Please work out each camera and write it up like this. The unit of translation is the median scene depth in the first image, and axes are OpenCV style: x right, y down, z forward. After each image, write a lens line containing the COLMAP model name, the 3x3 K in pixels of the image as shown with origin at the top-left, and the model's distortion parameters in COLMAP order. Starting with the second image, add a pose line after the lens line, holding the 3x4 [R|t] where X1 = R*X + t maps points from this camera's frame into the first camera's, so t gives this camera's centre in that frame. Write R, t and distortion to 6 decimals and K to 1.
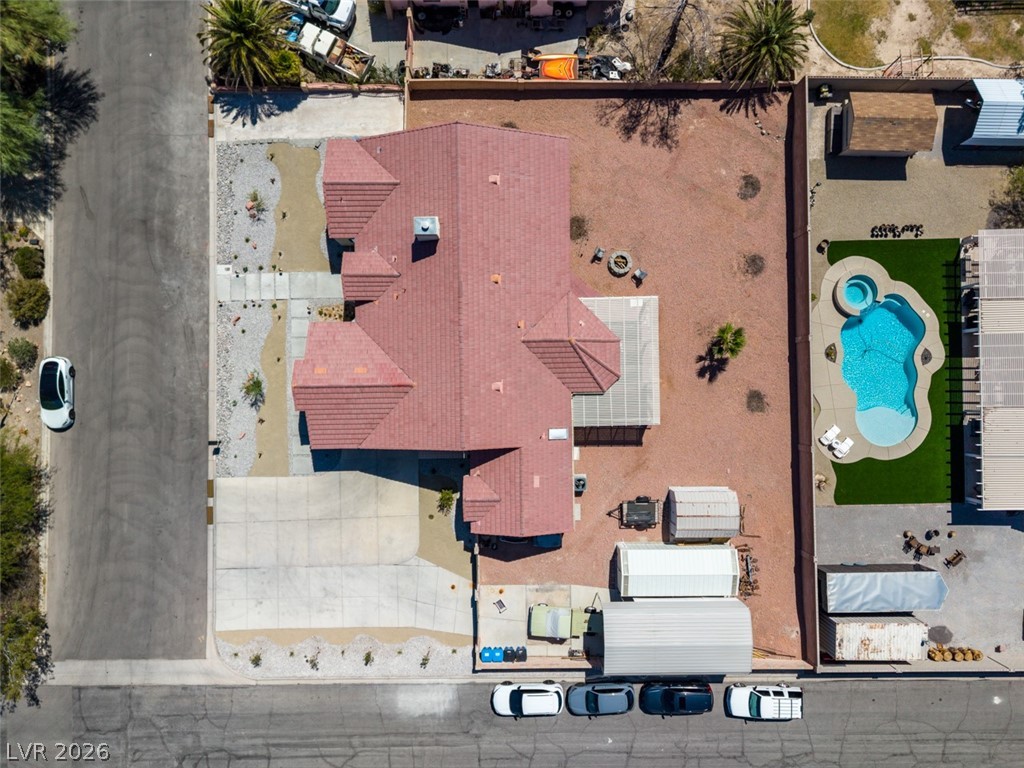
lens RADIAL K [[682.8, 0, 512.0], [0, 682.8, 384.0], [0, 0, 1]] dist [0.050950, -0.060610]
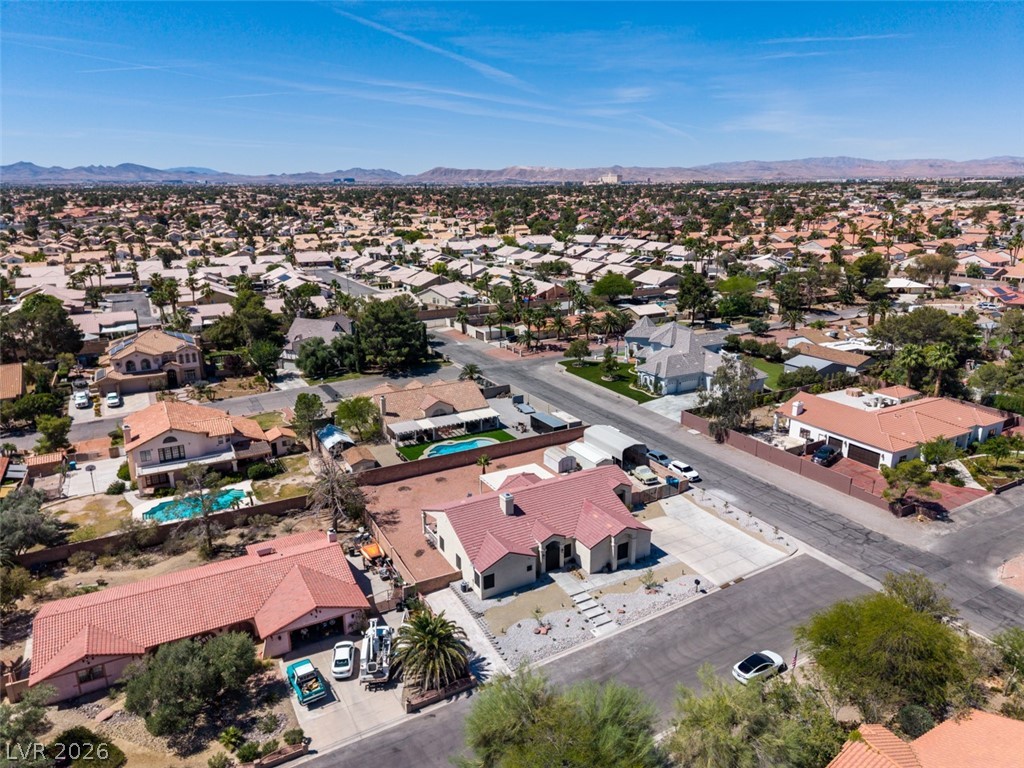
lens RADIAL K [[682.8, 0, 512.0], [0, 682.8, 384.0], [0, 0, 1]] dist [0.050950, -0.060610]
pose [[-0.470565, -0.241034, 0.848806, -1.372000], [0.882365, -0.128216, 0.452761, -0.858949], [-0.000300, 0.962010, 0.273014, 0.194907]]
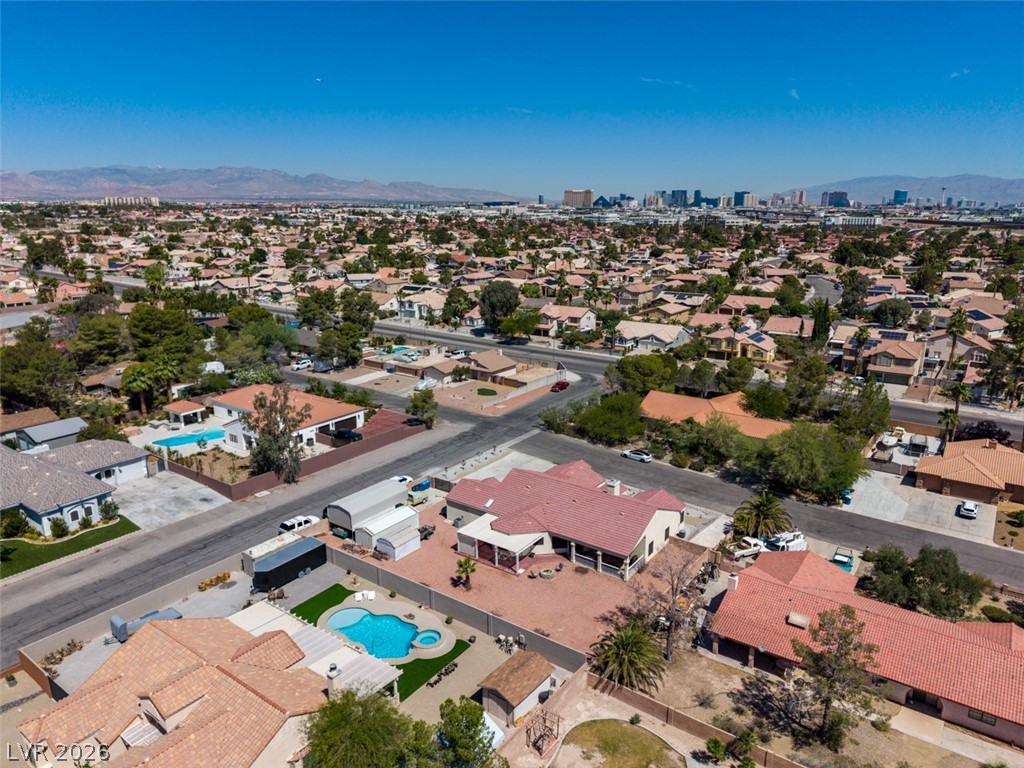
lens RADIAL K [[688.1, 0, 513.1], [0, 688.1, 364.5], [0, 0, 1]] dist [0.070937, -0.095397]
pose [[-0.599716, 0.180686, -0.779547, 1.353516], [-0.800179, -0.126457, 0.586278, -0.982412], [0.007353, 0.975377, 0.220420, 0.188553]]
